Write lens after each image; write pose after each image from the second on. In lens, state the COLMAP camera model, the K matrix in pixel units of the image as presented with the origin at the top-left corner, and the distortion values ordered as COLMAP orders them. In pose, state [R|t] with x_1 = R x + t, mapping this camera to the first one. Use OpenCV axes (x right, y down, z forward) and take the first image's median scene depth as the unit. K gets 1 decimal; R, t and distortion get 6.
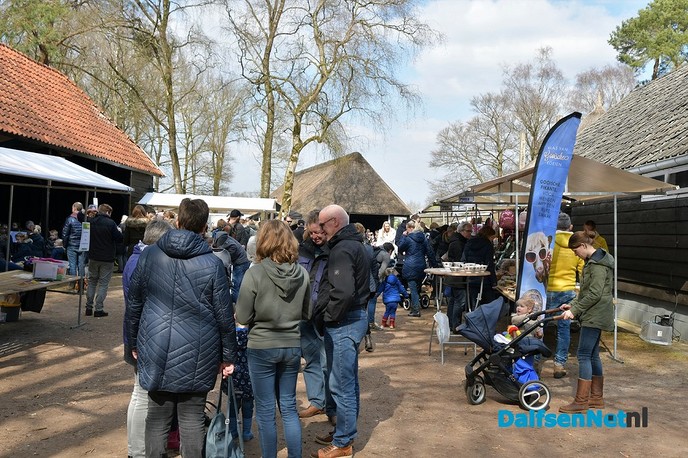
lens RADIAL K [[778.6, 0, 344.0], [0, 778.6, 229.0], [0, 0, 1]] dist [-0.121864, -0.000326]
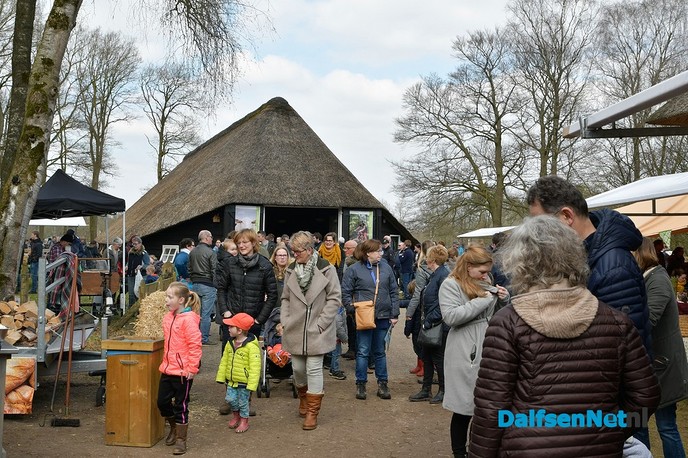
lens RADIAL K [[778.6, 0, 344.0], [0, 778.6, 229.0], [0, 0, 1]] dist [-0.121864, -0.000326]
pose [[0.996883, -0.019830, 0.076368, 0.014541], [0.020621, 0.999741, -0.009578, 0.001104], [-0.076158, 0.011123, 0.997034, 0.338780]]
